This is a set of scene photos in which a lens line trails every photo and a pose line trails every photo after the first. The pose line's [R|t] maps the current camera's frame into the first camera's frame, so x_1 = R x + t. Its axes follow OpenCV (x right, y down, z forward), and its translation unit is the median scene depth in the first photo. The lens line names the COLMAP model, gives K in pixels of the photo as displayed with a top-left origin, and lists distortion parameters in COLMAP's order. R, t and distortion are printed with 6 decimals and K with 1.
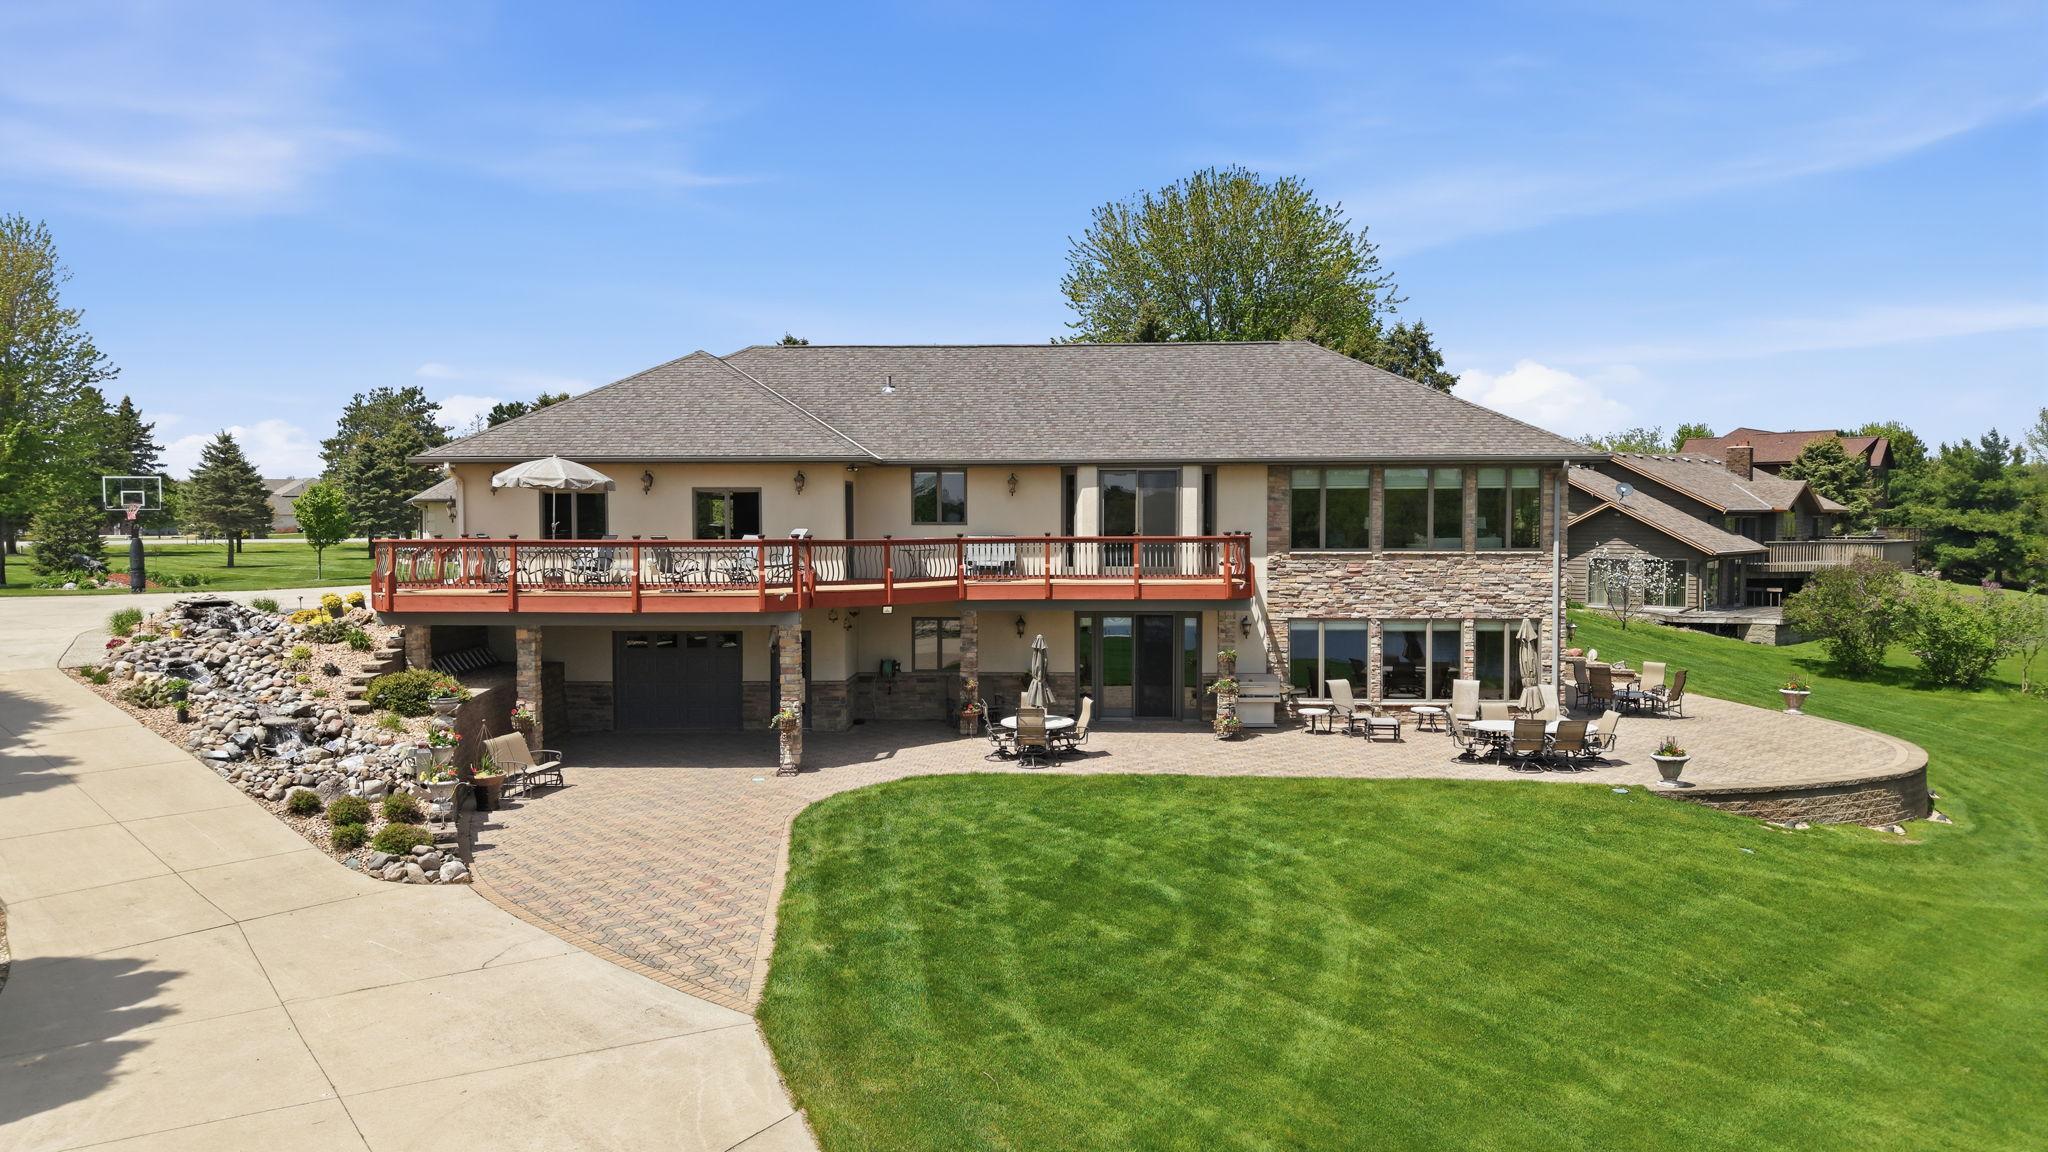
lens RADIAL K [[1418.2, 0, 1016.8], [0, 1418.2, 573.6], [0, 0, 1]] dist [0.002467, 0.002896]
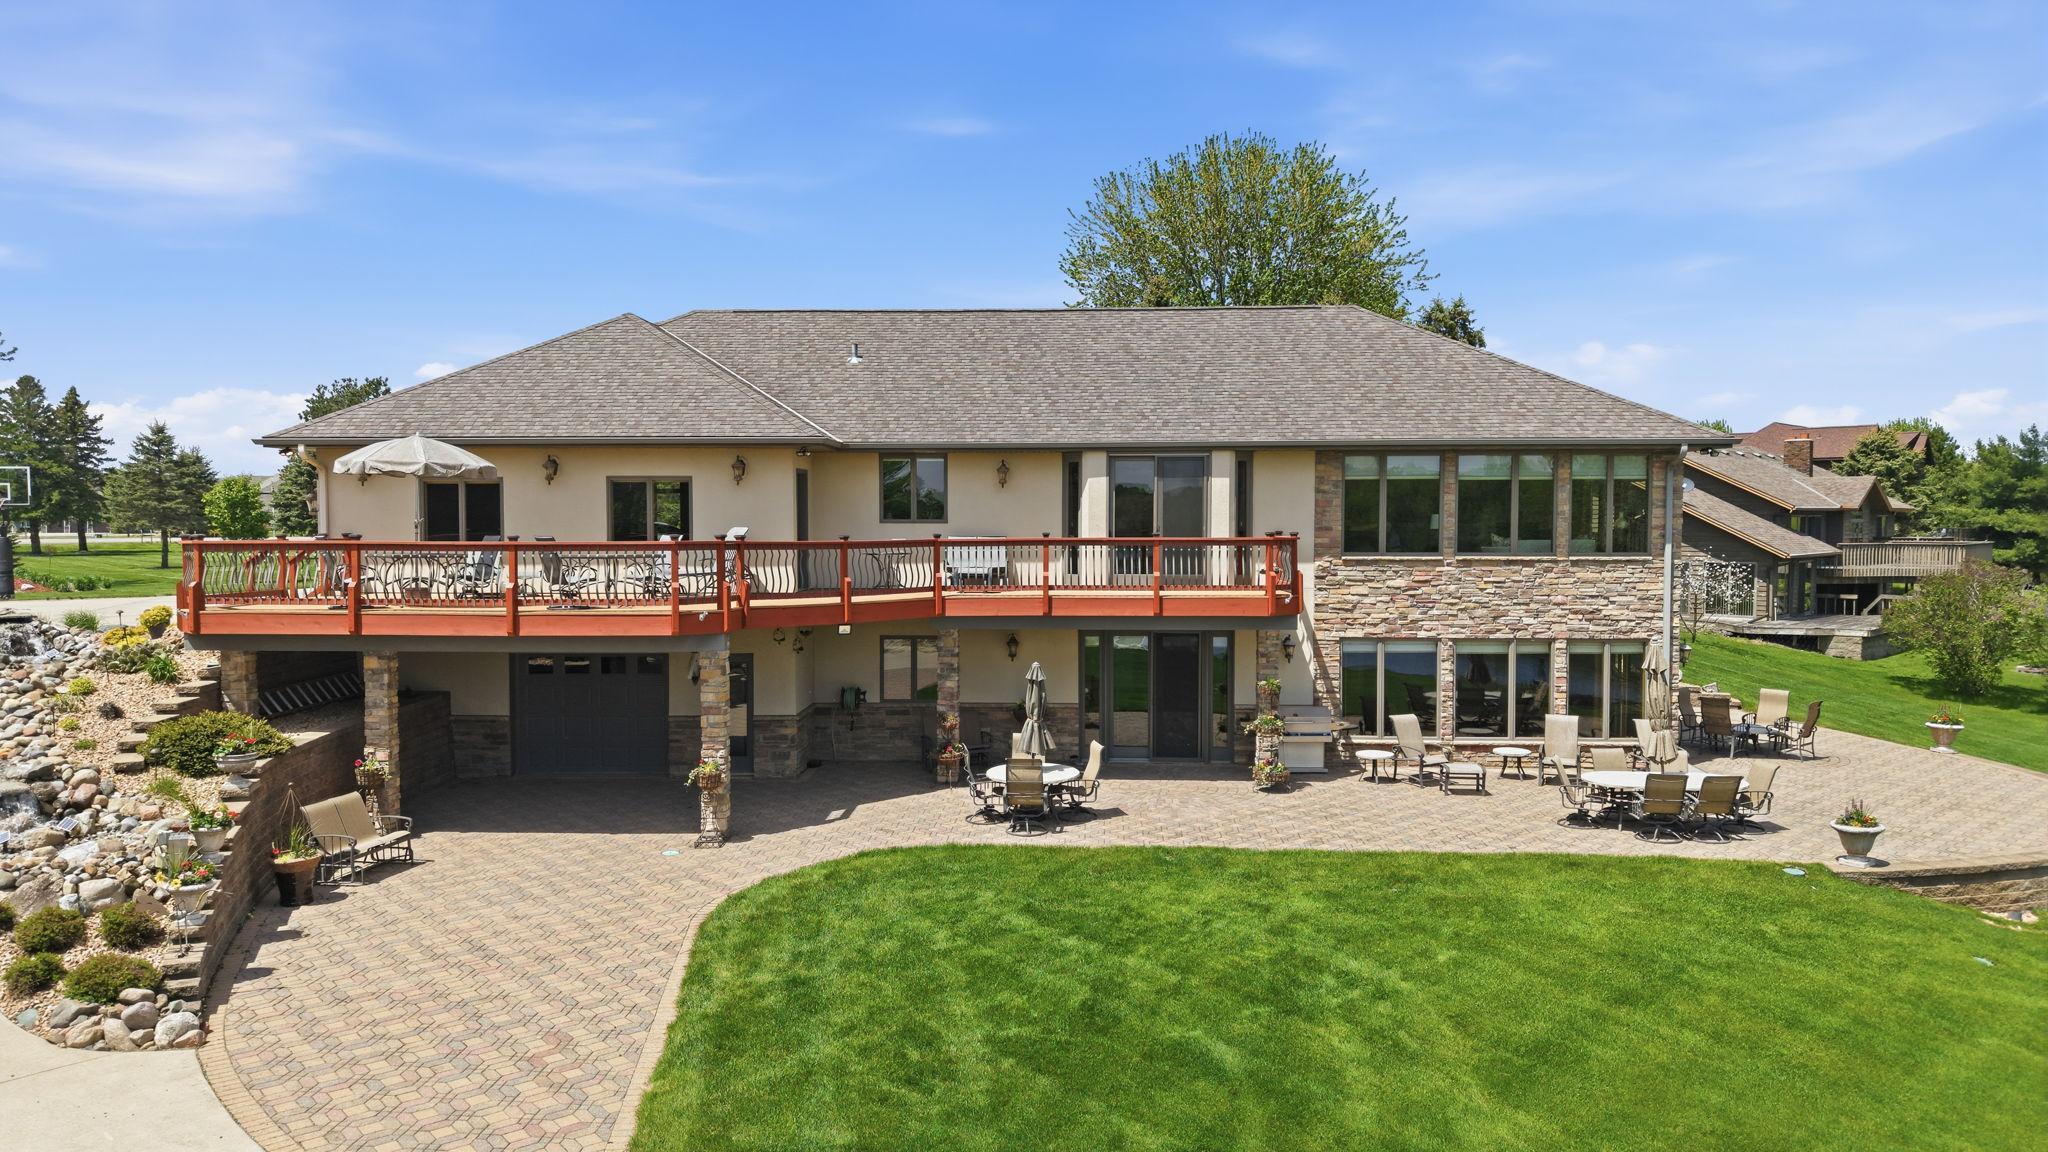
lens RADIAL K [[1418.2, 0, 1029.6], [0, 1418.2, 574.9], [0, 0, 1]] dist [0.002467, 0.002896]
pose [[0.999932, 0.001044, 0.011590, 0.003114], [-0.001064, 0.999998, 0.001728, -0.006147], [-0.011588, -0.001740, 0.999931, 0.189811]]
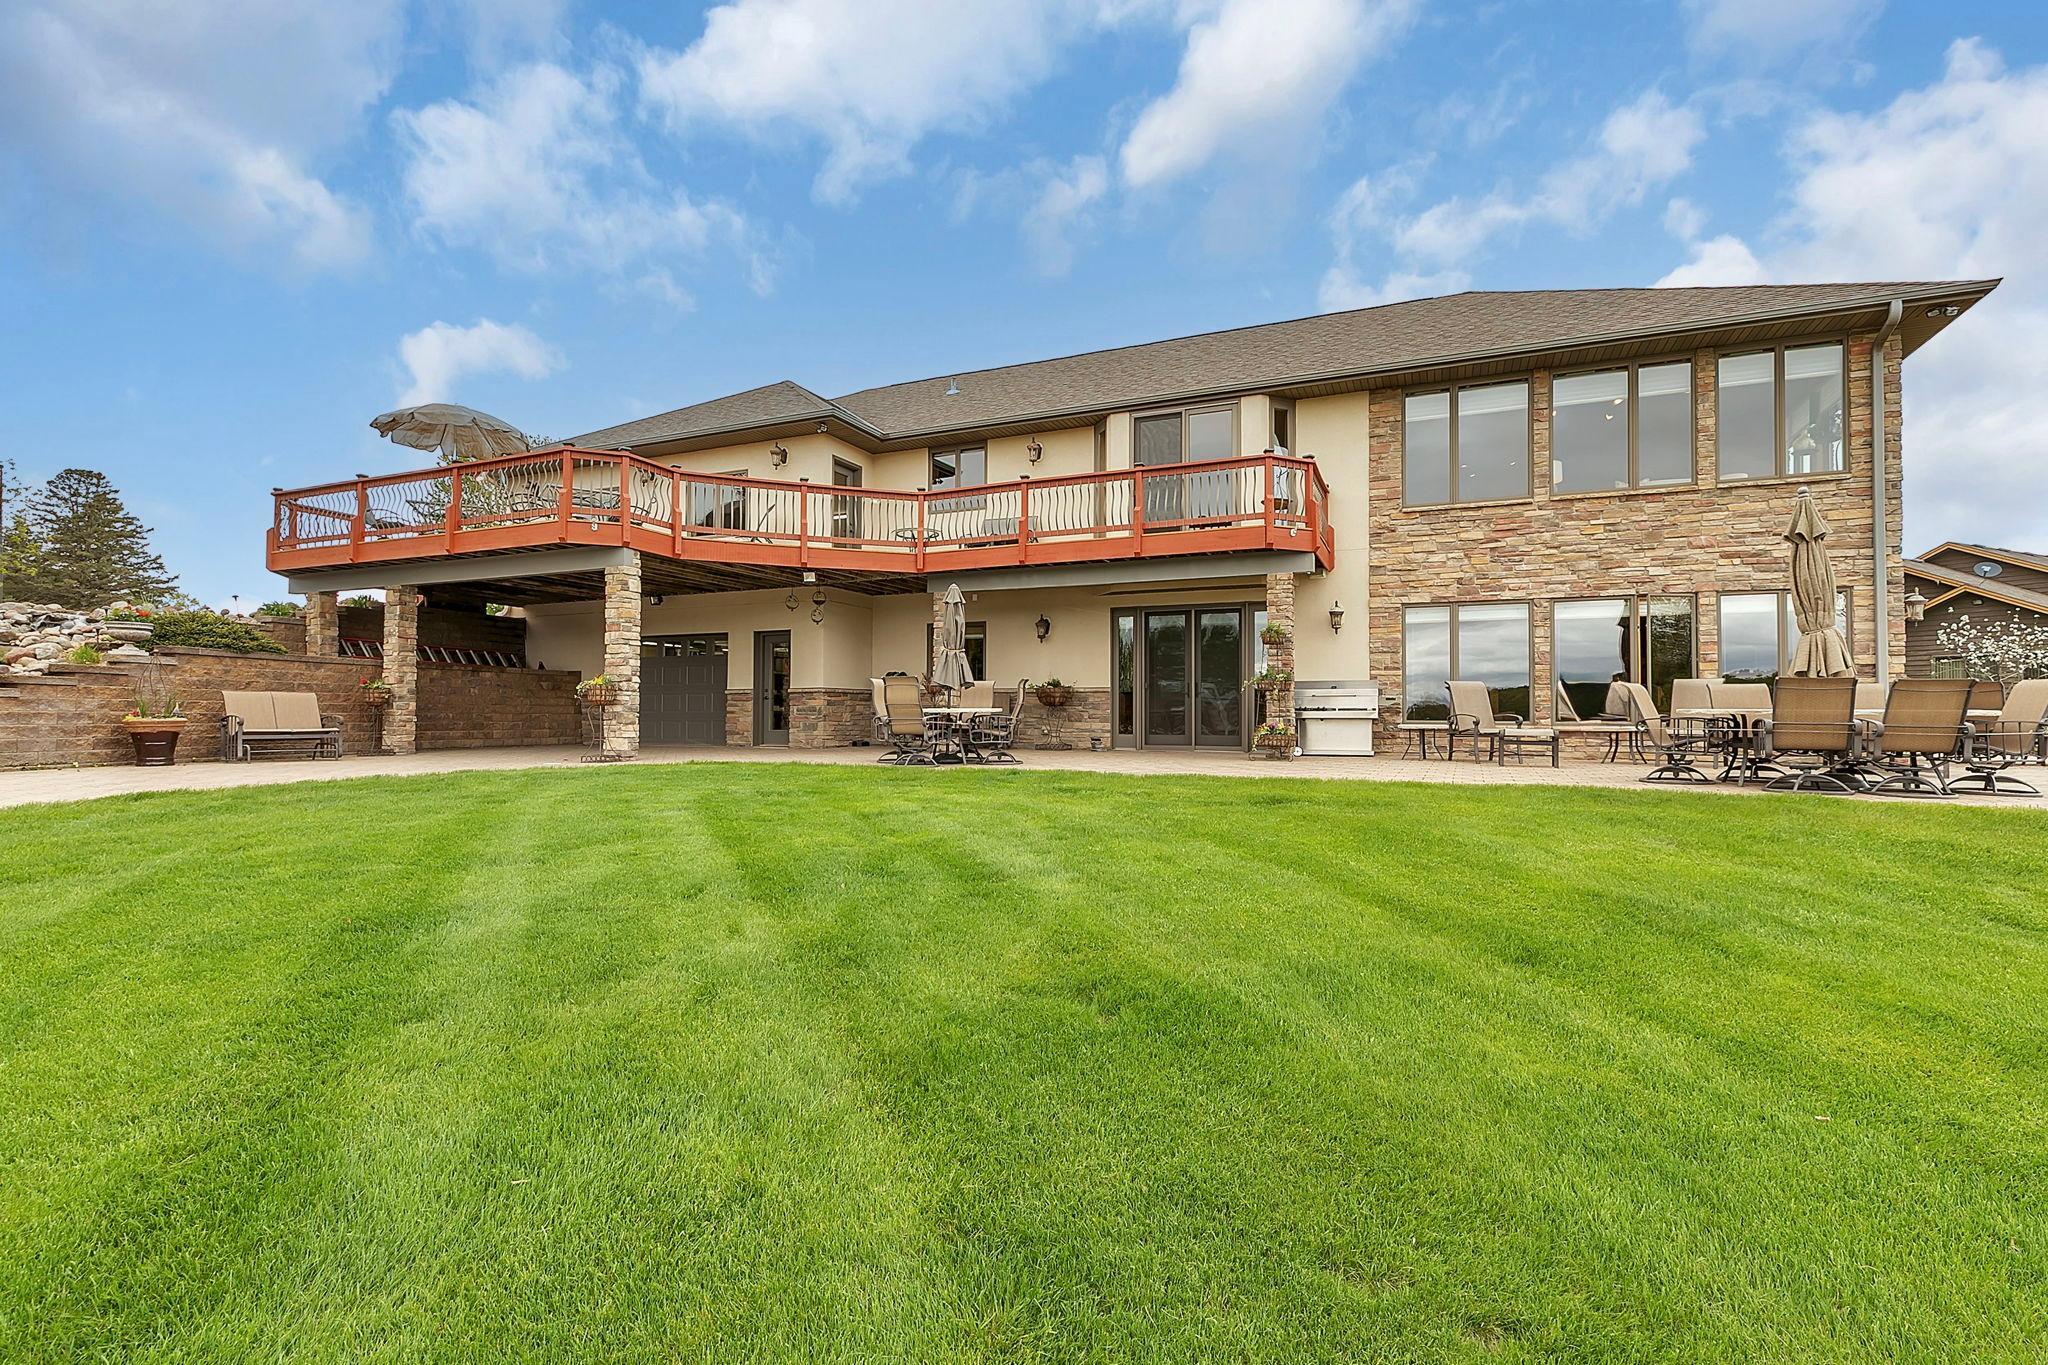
lens RADIAL K [[982.3, 0, 1034.0], [0, 982.3, 685.3], [0, 0, 1]] dist [0.003592, 0.000997]
pose [[0.938355, 0.000393, -0.345672, 0.194283], [-0.026181, 0.997208, -0.069936, 0.111830], [0.344679, 0.074675, 0.935746, 0.507754]]
